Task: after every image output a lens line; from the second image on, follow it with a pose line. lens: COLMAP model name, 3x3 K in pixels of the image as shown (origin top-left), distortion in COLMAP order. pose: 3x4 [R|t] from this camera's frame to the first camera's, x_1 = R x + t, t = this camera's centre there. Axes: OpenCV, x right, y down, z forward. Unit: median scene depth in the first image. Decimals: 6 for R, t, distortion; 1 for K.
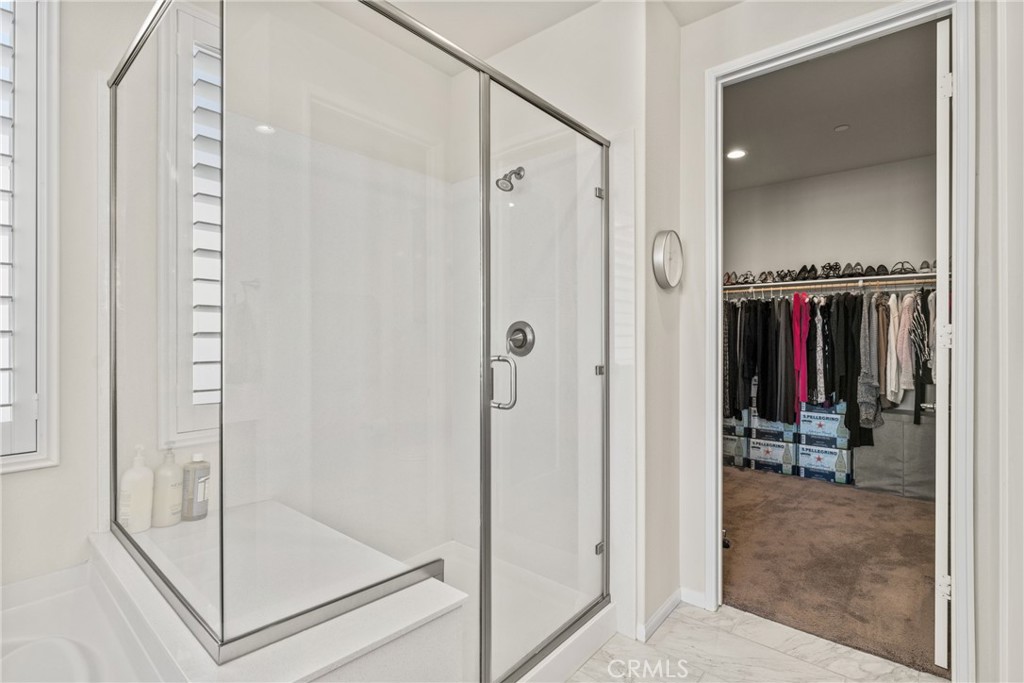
lens RADIAL K [[478.7, 0, 510.9], [0, 478.7, 335.8], [0, 0, 1]] dist [-0.004232, -0.000890]
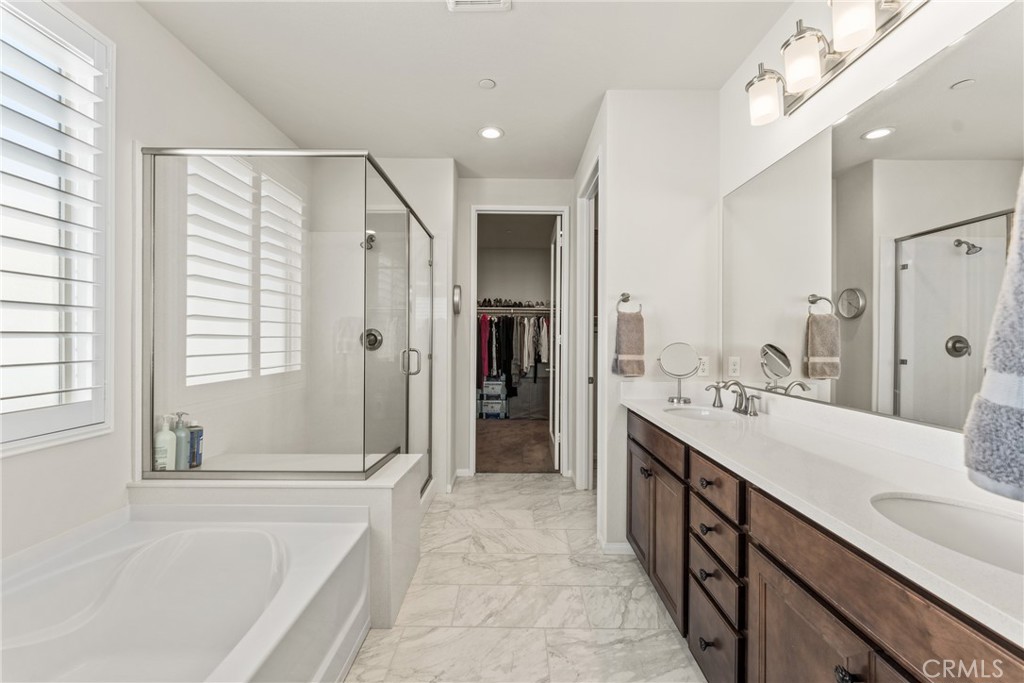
lens RADIAL K [[410.5, 0, 510.7], [0, 410.5, 336.8], [0, 0, 1]] dist [-0.000031, 0.000004]
pose [[0.759888, 0.008943, 0.649992, -0.350909], [-0.008246, 0.999958, -0.004118, -0.001180], [-0.650002, -0.002231, 0.759929, -0.248030]]
